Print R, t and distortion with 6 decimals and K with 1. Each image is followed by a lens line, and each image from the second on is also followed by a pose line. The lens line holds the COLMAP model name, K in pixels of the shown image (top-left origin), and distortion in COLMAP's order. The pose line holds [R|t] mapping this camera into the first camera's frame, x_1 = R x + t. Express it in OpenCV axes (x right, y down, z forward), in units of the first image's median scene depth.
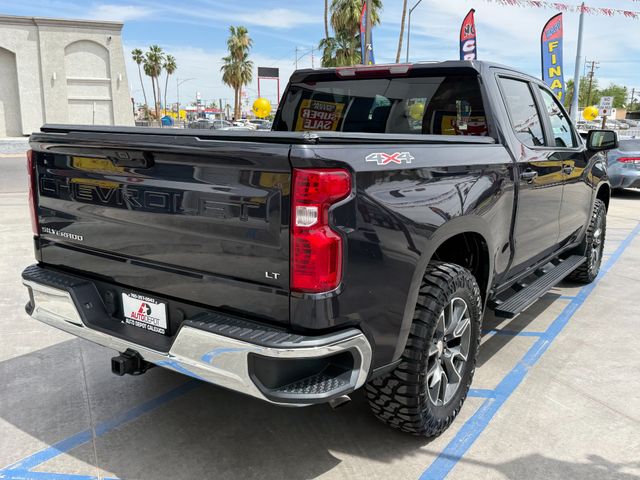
lens RADIAL K [[568.2, 0, 331.2], [0, 568.2, 241.8], [0, 0, 1]] dist [0.082049, -0.154895]
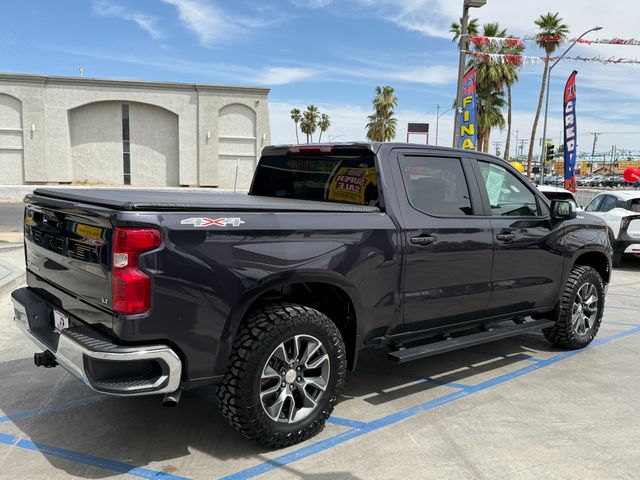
lens RADIAL K [[568.2, 0, 327.9], [0, 568.2, 245.8], [0, 0, 1]] dist [0.082049, -0.154895]
pose [[0.967515, 0.046739, -0.248454, 0.097410], [-0.067733, 0.994756, -0.076629, -0.000589], [0.243570, 0.090968, 0.965608, -0.033185]]
